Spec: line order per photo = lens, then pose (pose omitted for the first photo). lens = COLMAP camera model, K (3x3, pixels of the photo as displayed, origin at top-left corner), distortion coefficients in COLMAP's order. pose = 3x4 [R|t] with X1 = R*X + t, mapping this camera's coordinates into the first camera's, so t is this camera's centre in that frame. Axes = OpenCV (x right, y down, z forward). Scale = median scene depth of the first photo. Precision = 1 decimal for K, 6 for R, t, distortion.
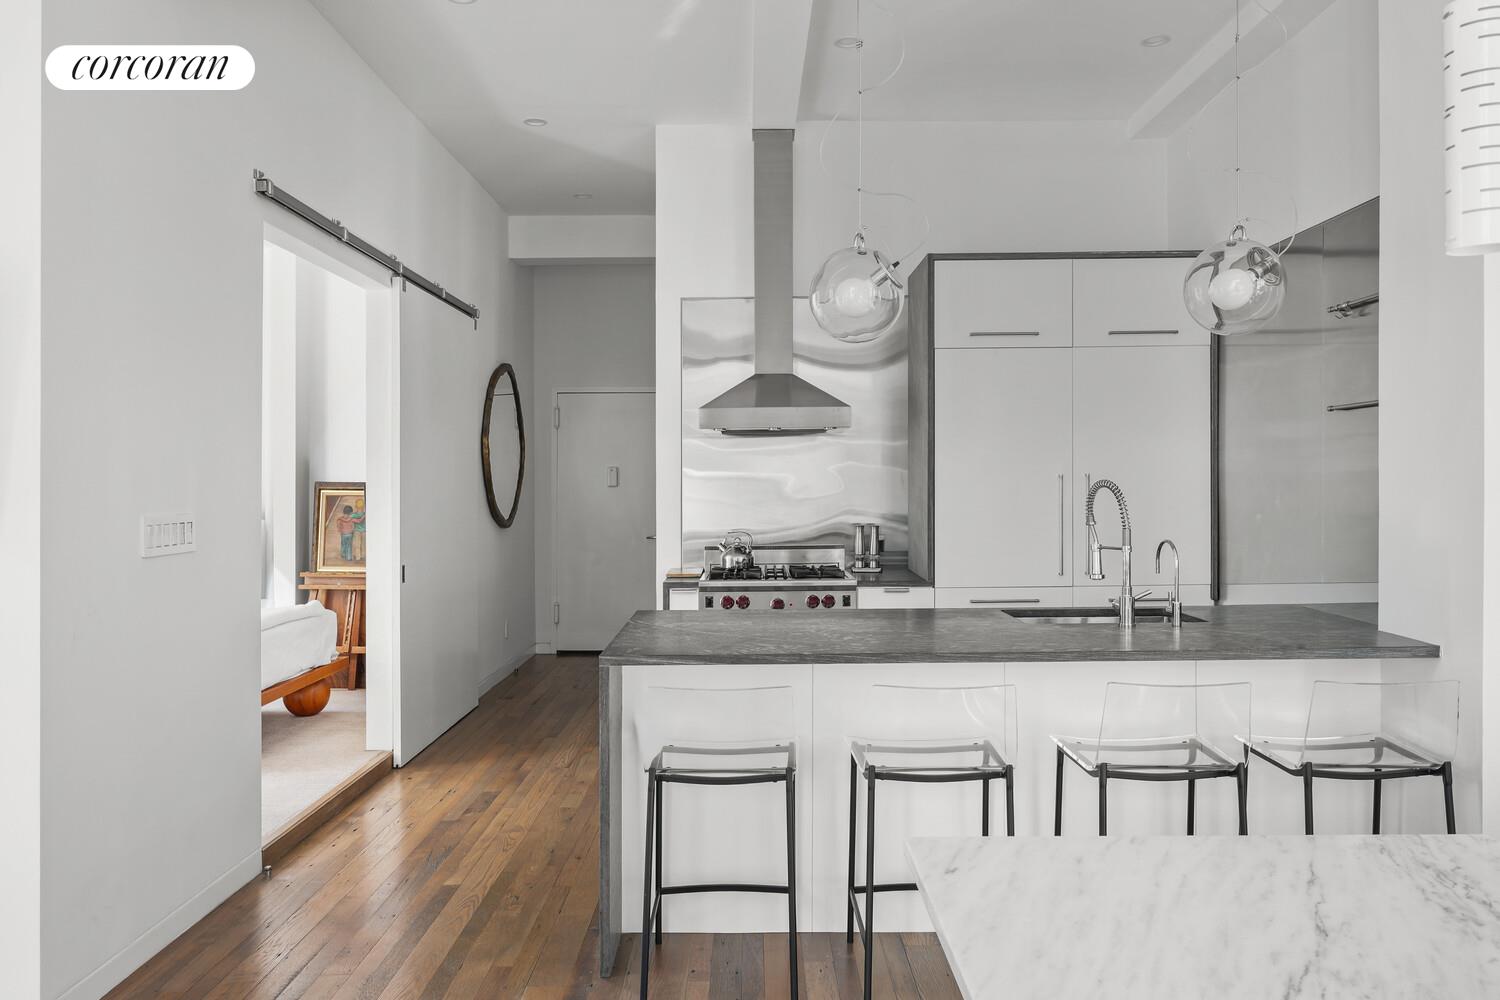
lens RADIAL K [[1080.0, 0, 764.6], [0, 1080.0, 490.3], [0, 0, 1]] dist [-0.004541, 0.009536]
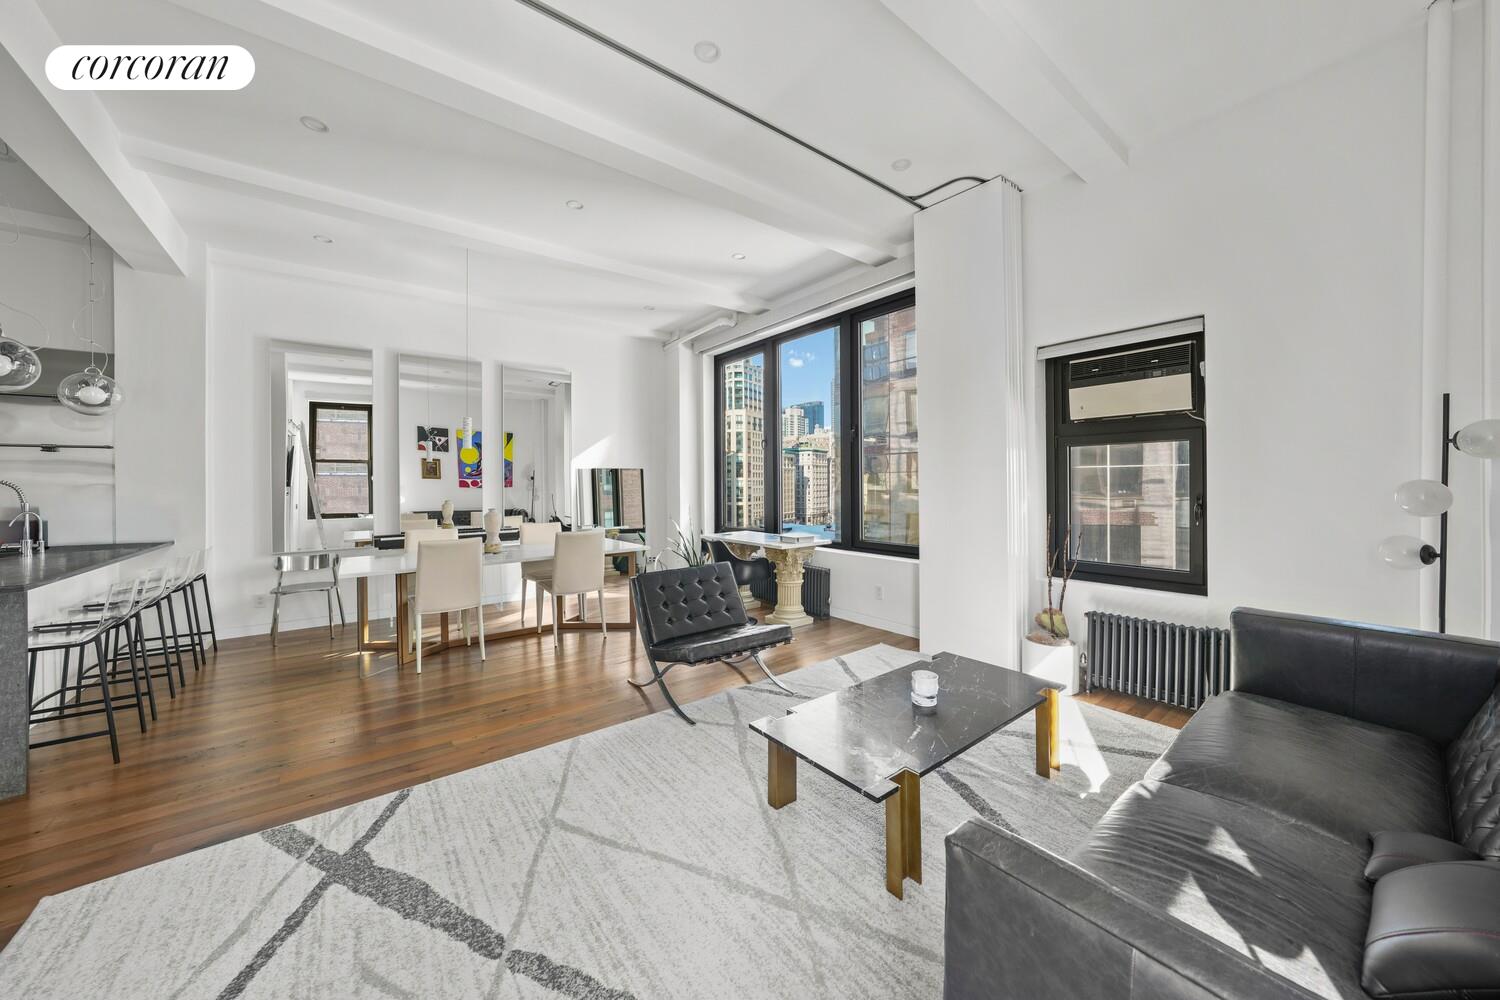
lens RADIAL K [[525.1, 0, 749.5], [0, 525.1, 485.8], [0, 0, 1]] dist [-0.018564, 0.002484]
pose [[-0.591439, 0.009351, 0.806295, -0.763623], [0.021967, 0.999748, 0.004519, 0.017973], [-0.806050, 0.020385, -0.591496, 0.332583]]
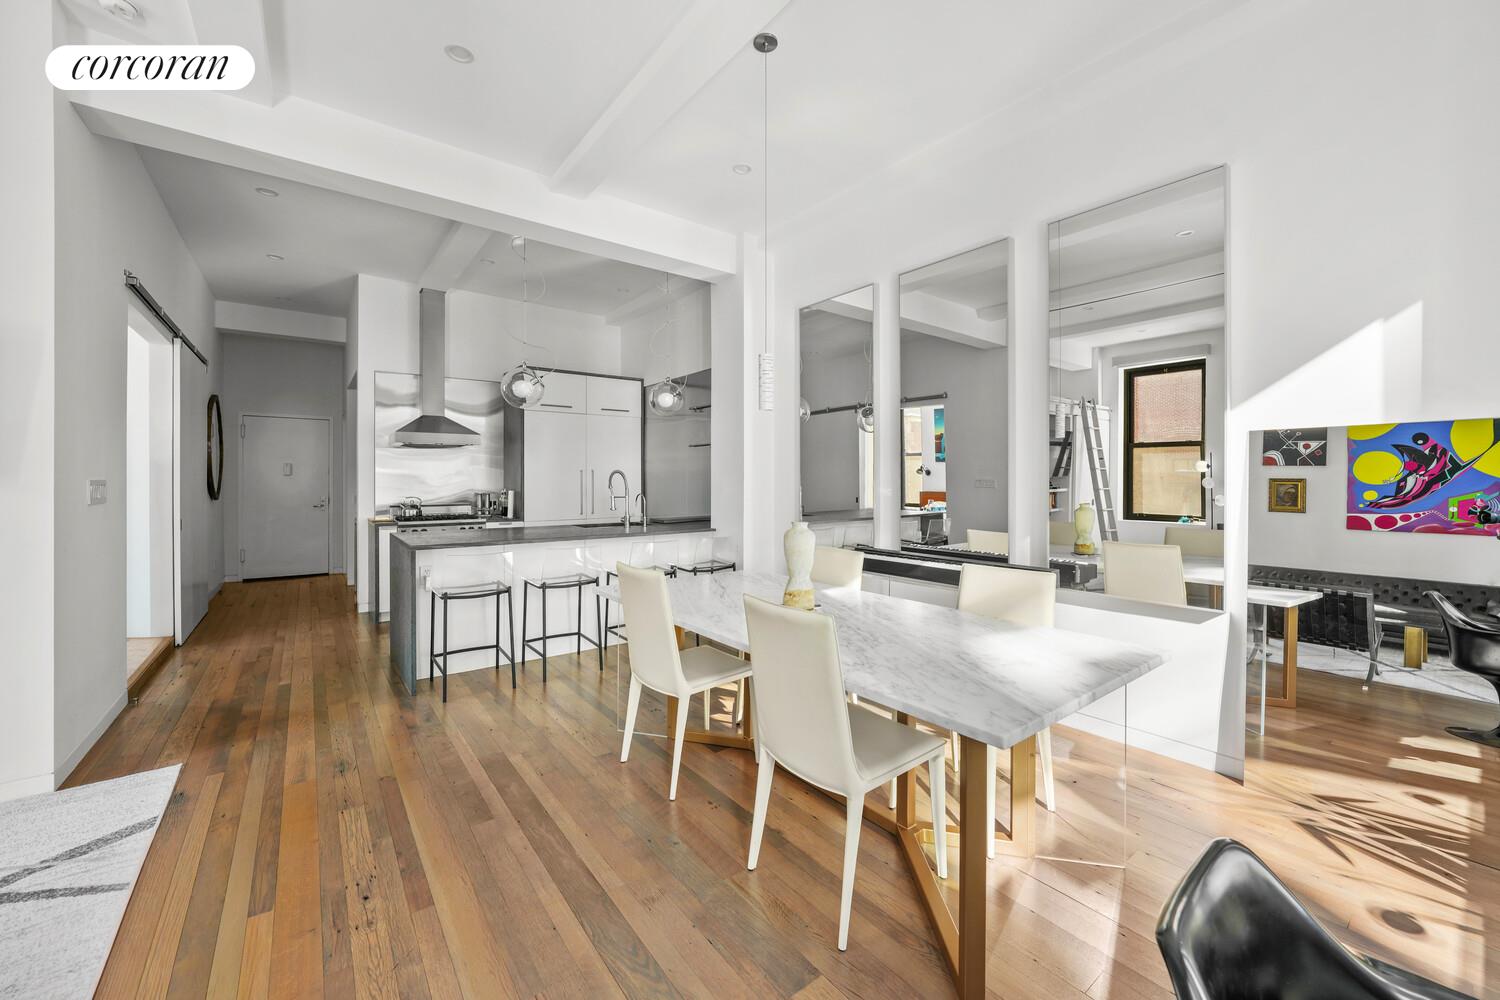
lens RADIAL K [[587.8, 0, 748.8], [0, 587.8, 482.9], [0, 0, 1]] dist [-0.013675, 0.002703]
pose [[0.805006, 0.004058, 0.593253, -0.169740], [-0.002456, 0.999991, -0.003508, 0.016323], [-0.593262, 0.001367, 0.805008, -0.191874]]
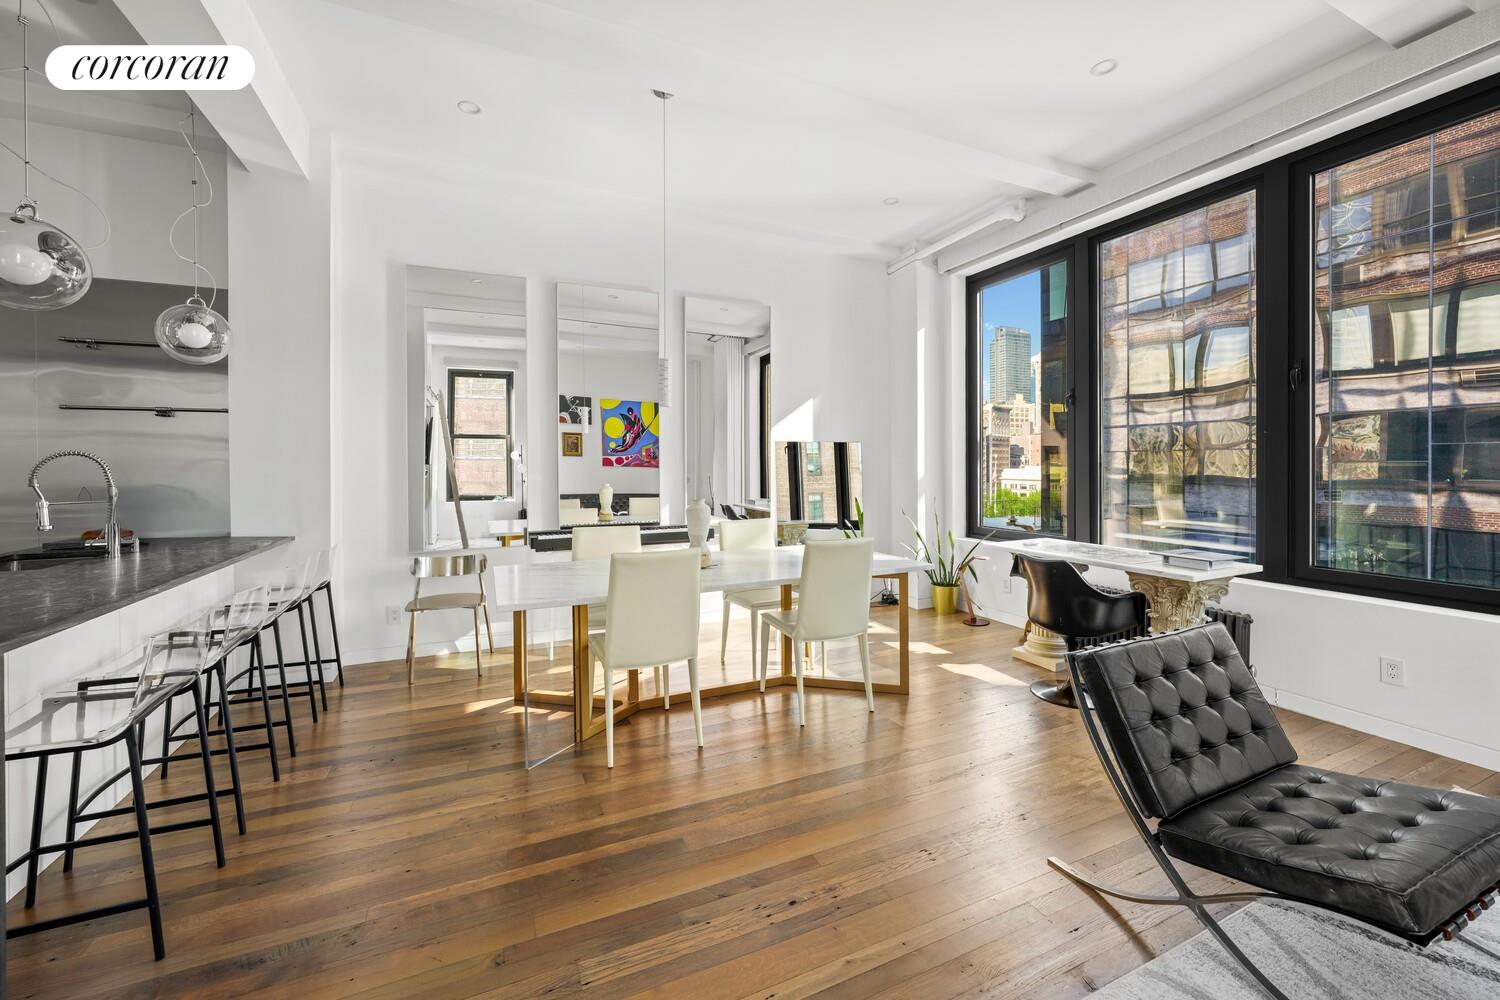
lens RADIAL K [[587.8, 0, 749.0], [0, 587.8, 472.7], [0, 0, 1]] dist [-0.013675, 0.002703]
pose [[-0.396954, -0.003432, 0.917832, -0.434929], [0.015064, 0.999834, 0.010254, 0.016002], [-0.917715, 0.017897, -0.396836, 0.363929]]
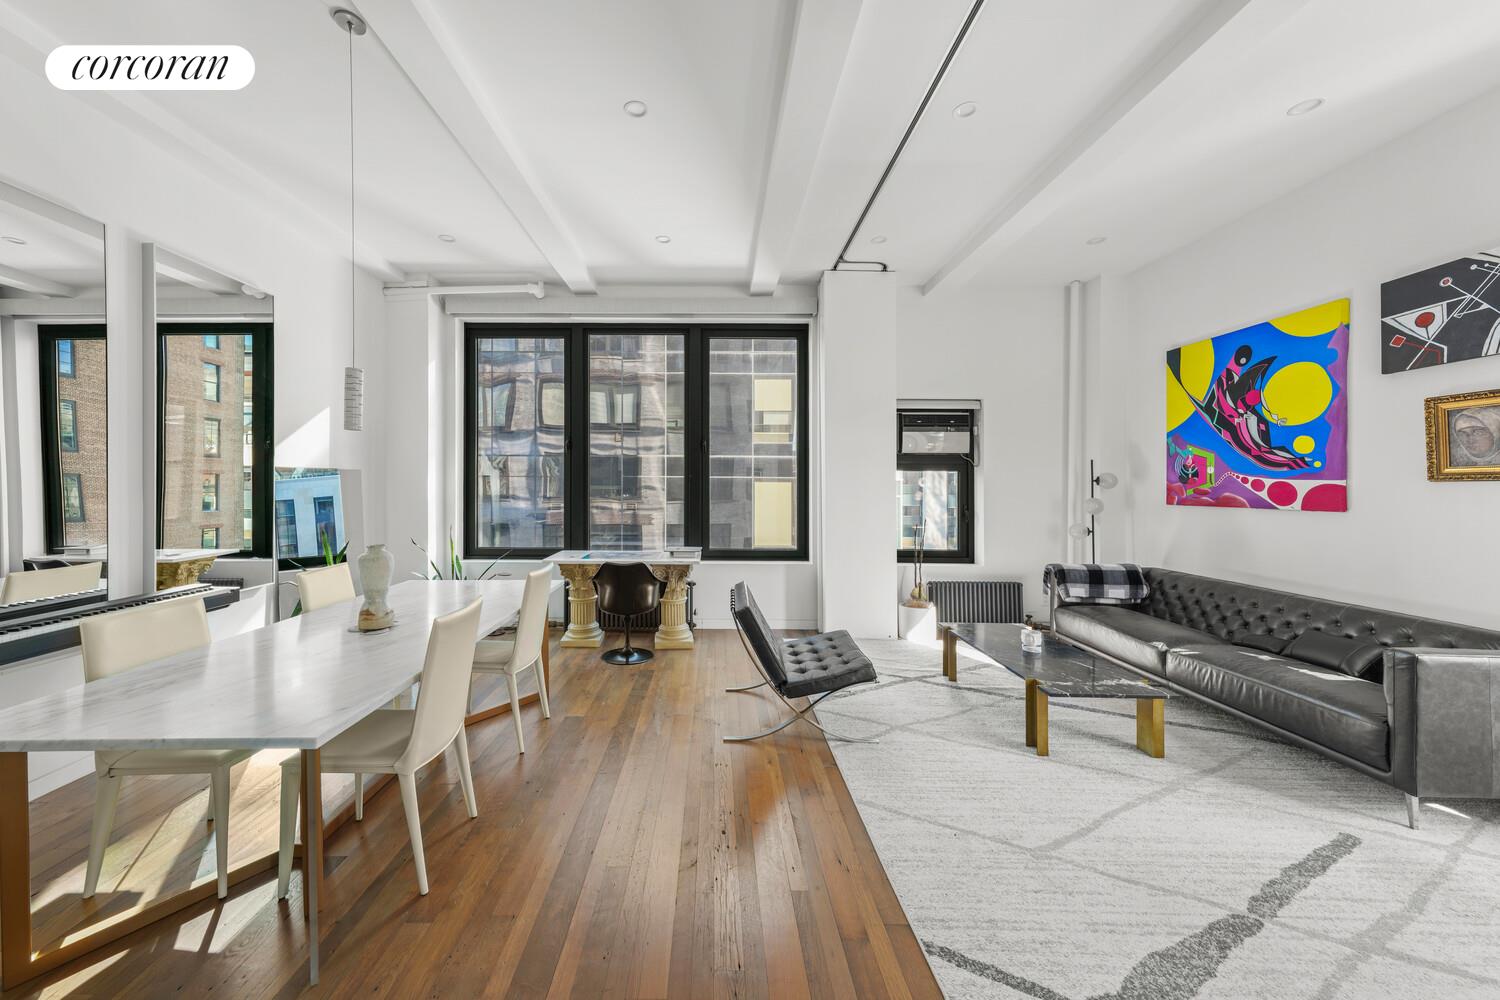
lens RADIAL K [[547.3, 0, 716.3], [0, 547.3, 481.1], [0, 0, 1]] dist [-0.011603, 0.001001]
pose [[-0.999783, 0.006584, 0.019757, -0.150679], [0.006624, 0.999976, 0.001955, -0.006844], [-0.019744, 0.002085, -0.999803, 0.620363]]
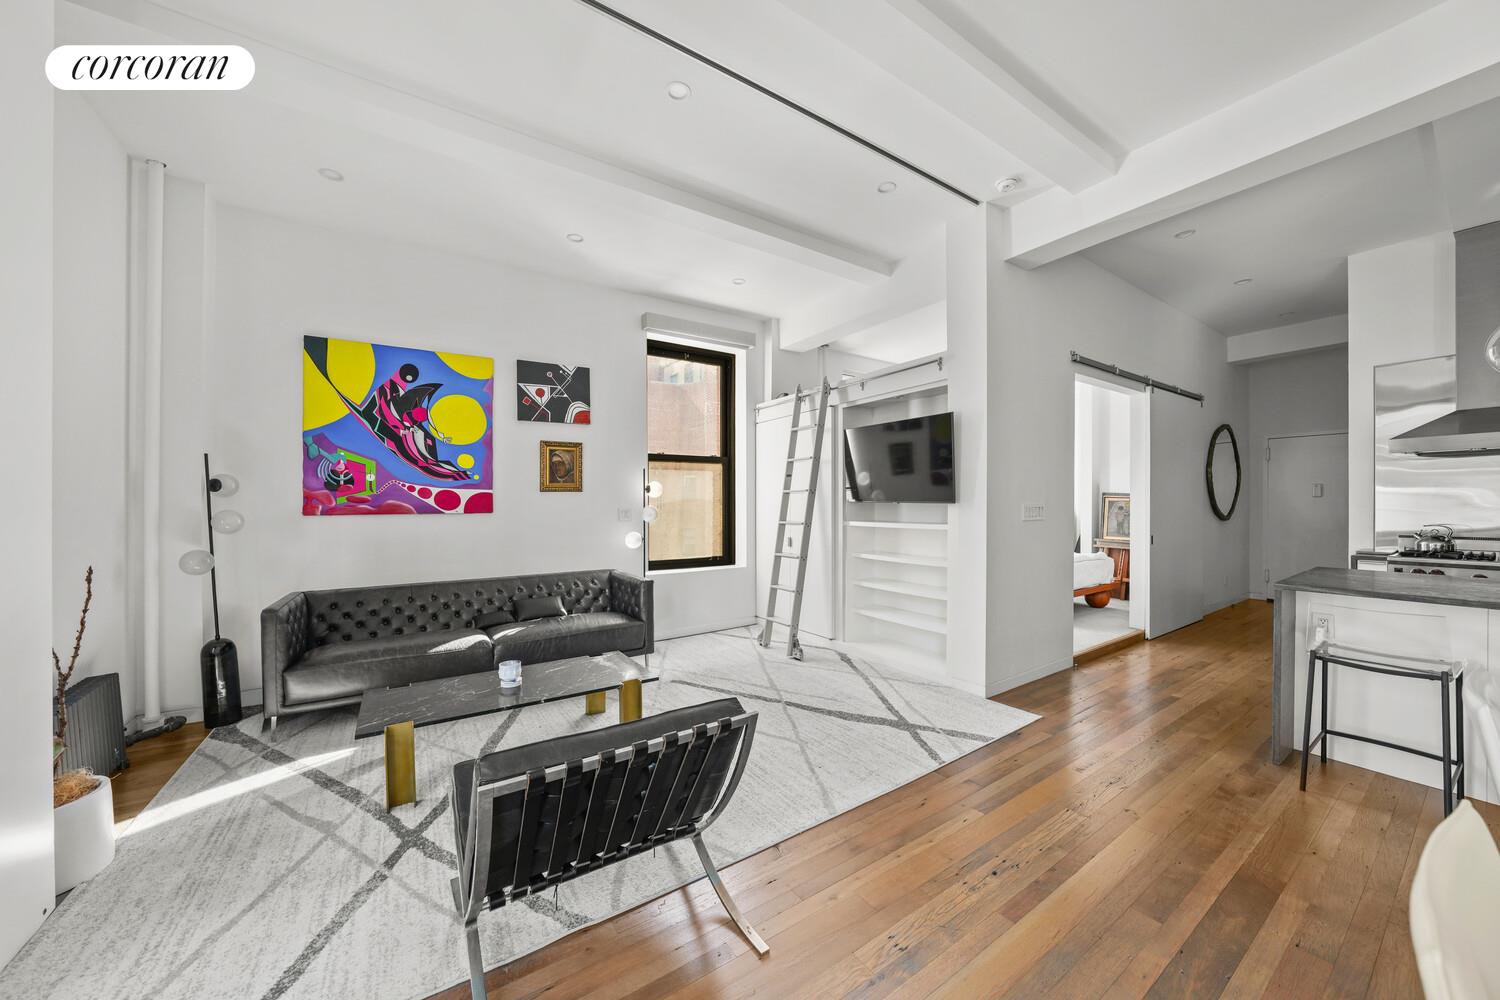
lens RADIAL K [[525.1, 0, 745.4], [0, 525.1, 500.1], [0, 0, 1]] dist [-0.018564, 0.002484]
pose [[0.541680, -0.000392, -0.840585, 0.051077], [-0.006126, 0.999971, -0.004414, 0.014879], [0.840563, 0.007541, 0.541662, -0.110142]]
